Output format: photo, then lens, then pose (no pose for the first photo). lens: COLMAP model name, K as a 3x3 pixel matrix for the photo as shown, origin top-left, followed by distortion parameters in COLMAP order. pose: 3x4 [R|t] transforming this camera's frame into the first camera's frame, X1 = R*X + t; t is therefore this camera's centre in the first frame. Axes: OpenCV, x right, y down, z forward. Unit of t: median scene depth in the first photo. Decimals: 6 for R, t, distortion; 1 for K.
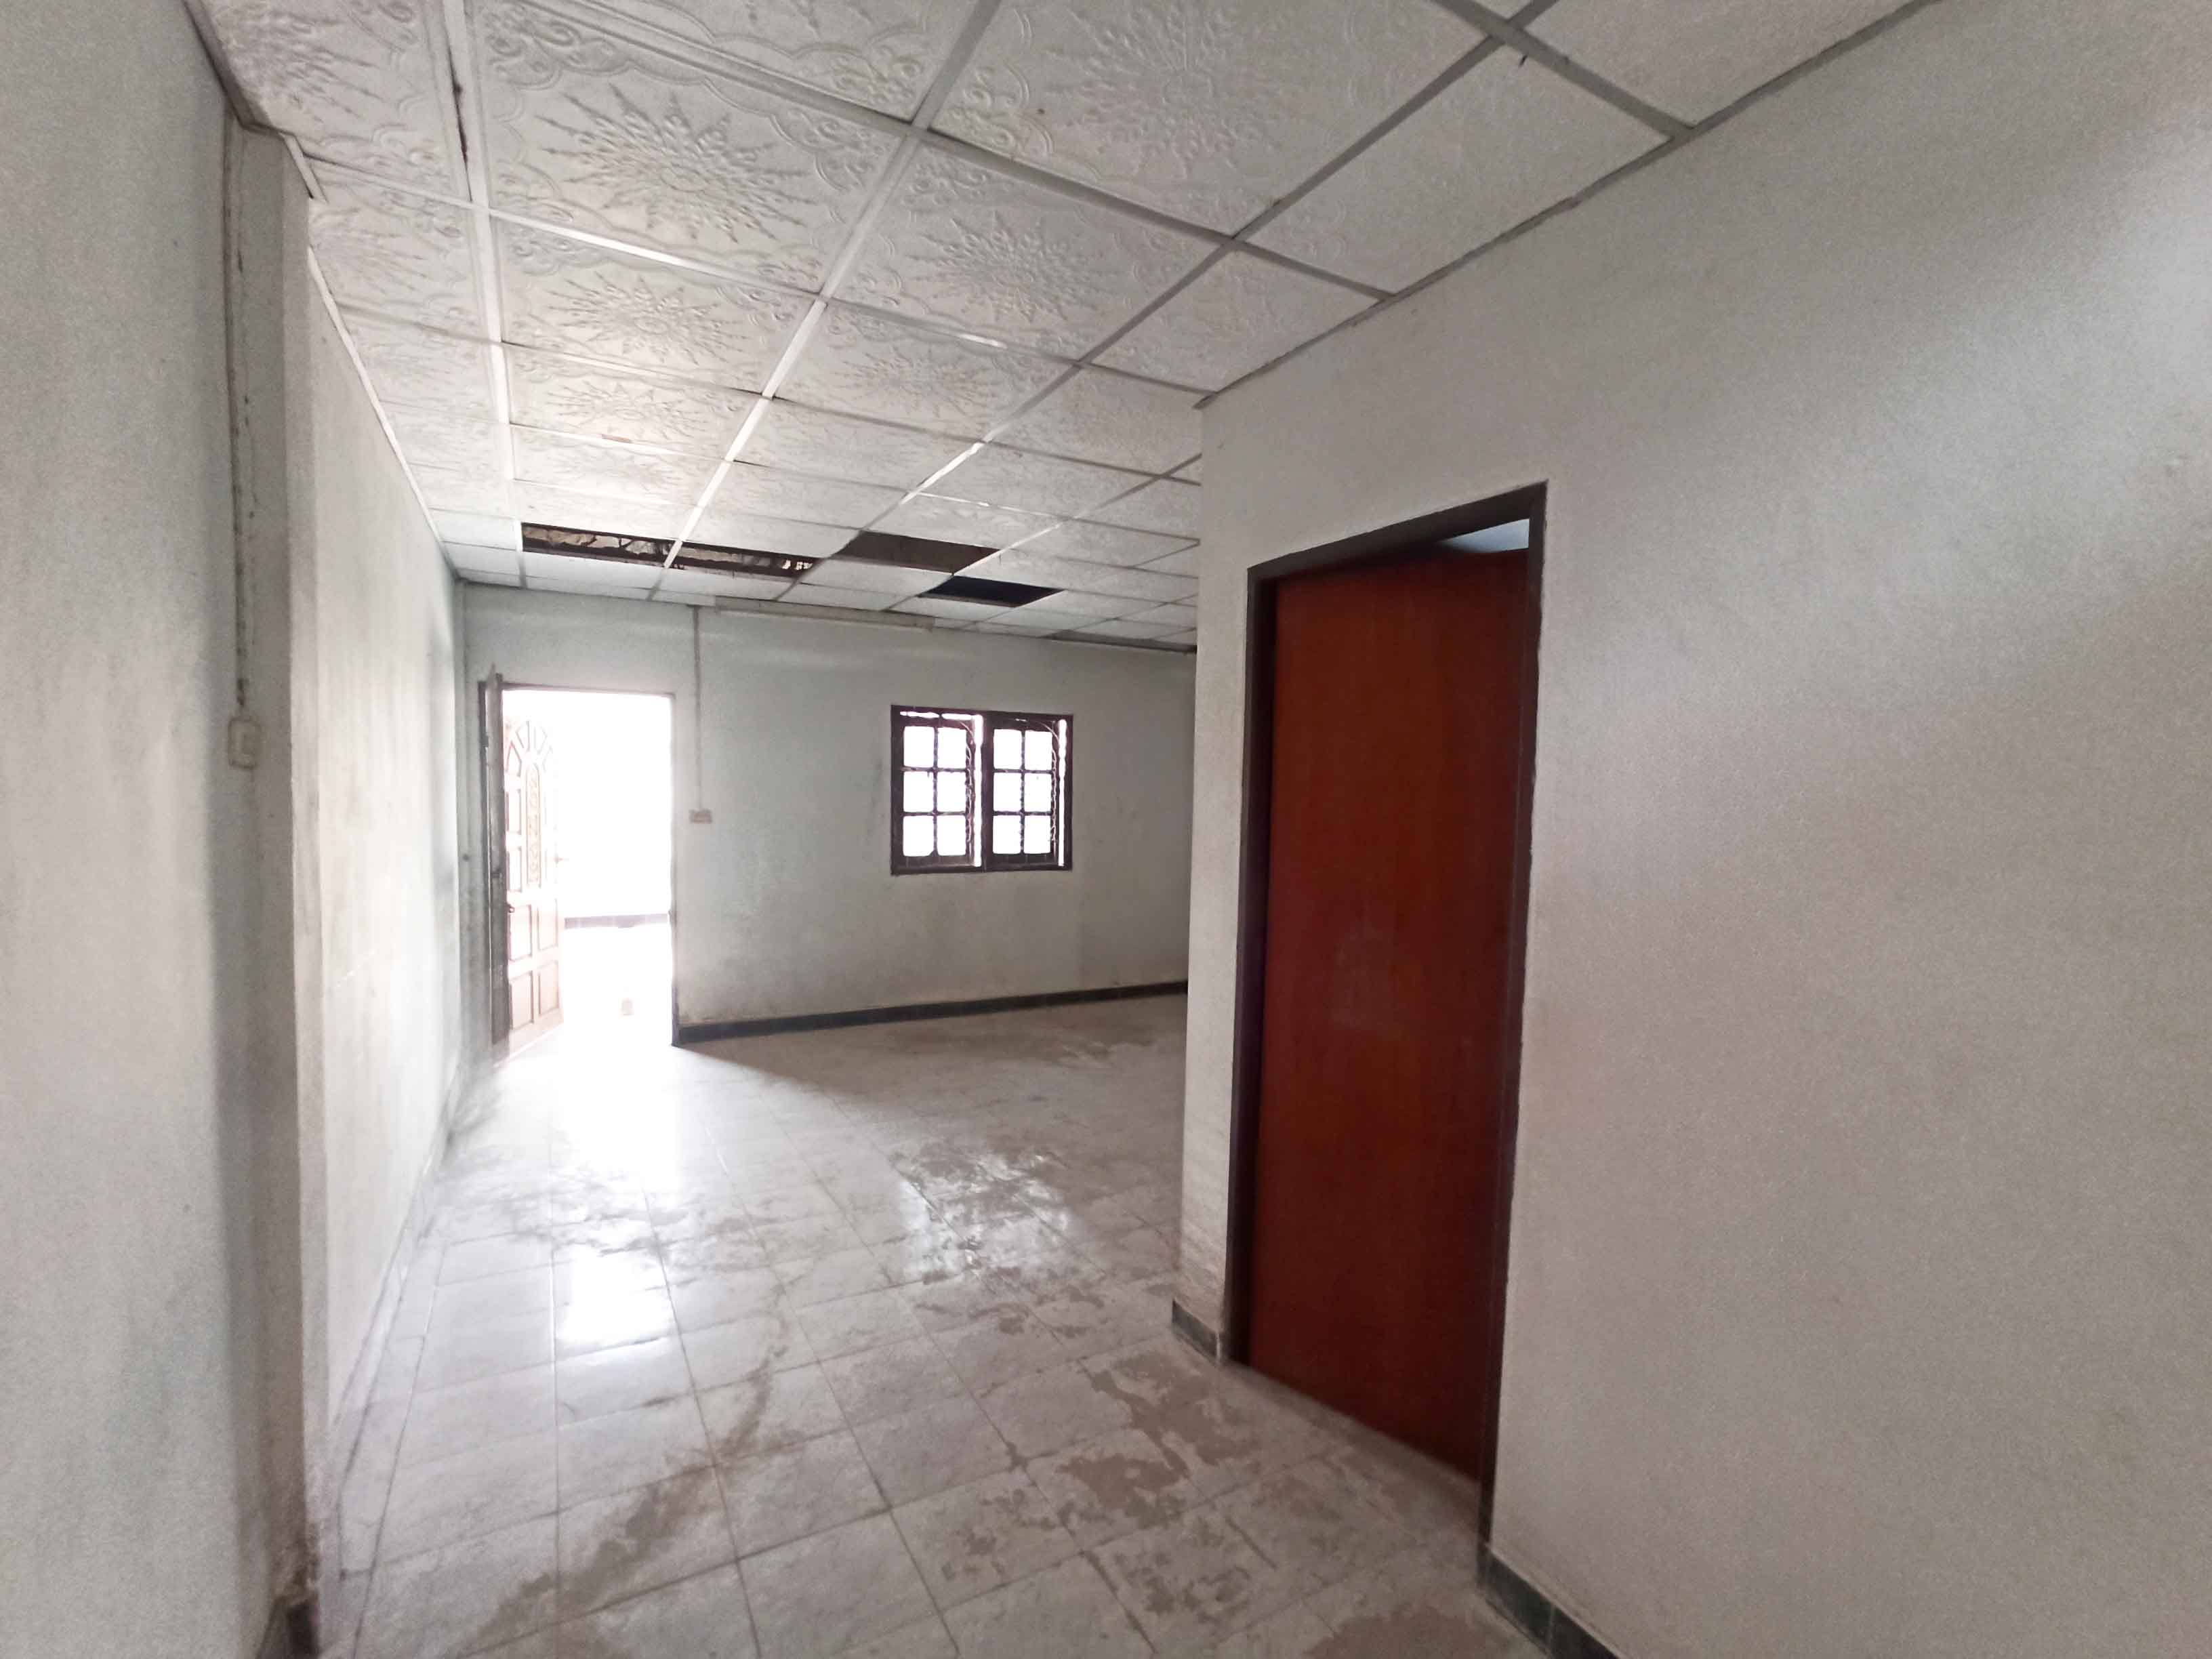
lens RADIAL K [[1014.1, 0, 1106.0], [0, 1014.1, 829.5], [0, 0, 1]] dist [-0.002961, 0.010352]
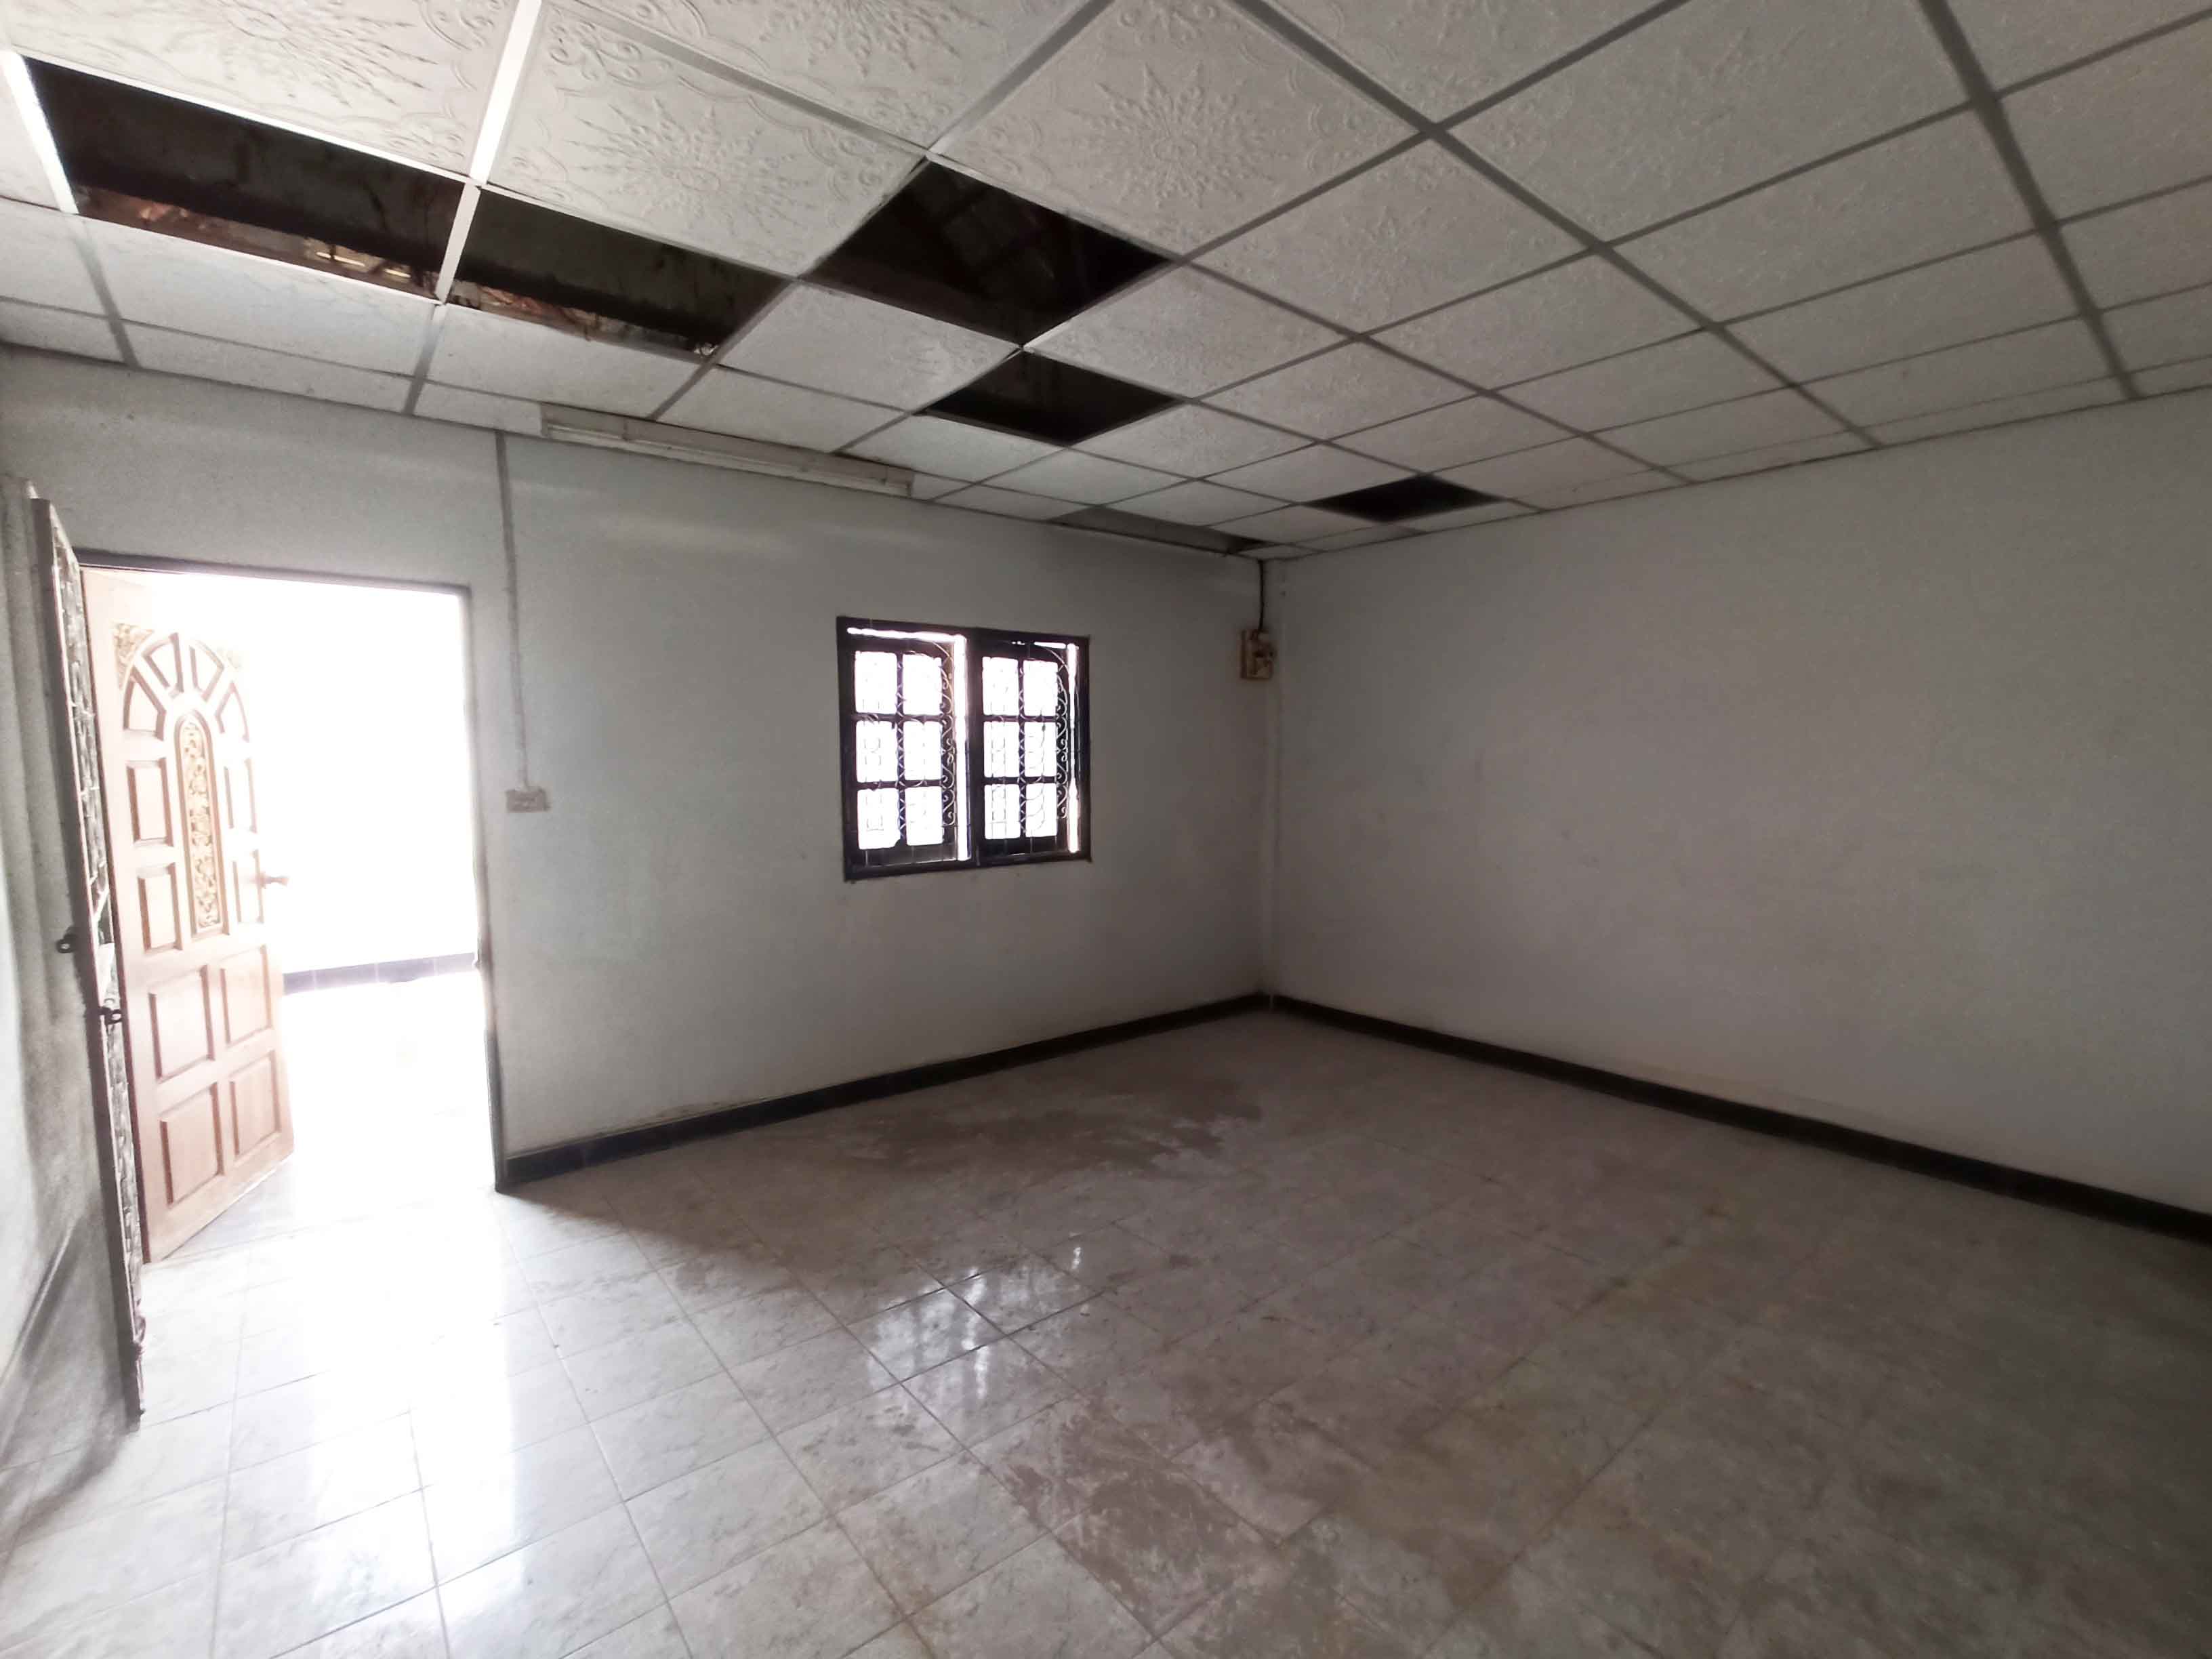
lens RADIAL K [[1014.1, 0, 1106.0], [0, 1014.1, 829.5], [0, 0, 1]] dist [-0.002961, 0.010352]
pose [[0.985480, -0.035889, 0.165955, -0.154366], [0.029906, 0.998814, 0.038414, -0.007936], [-0.167137, -0.032894, 0.985385, 0.335036]]
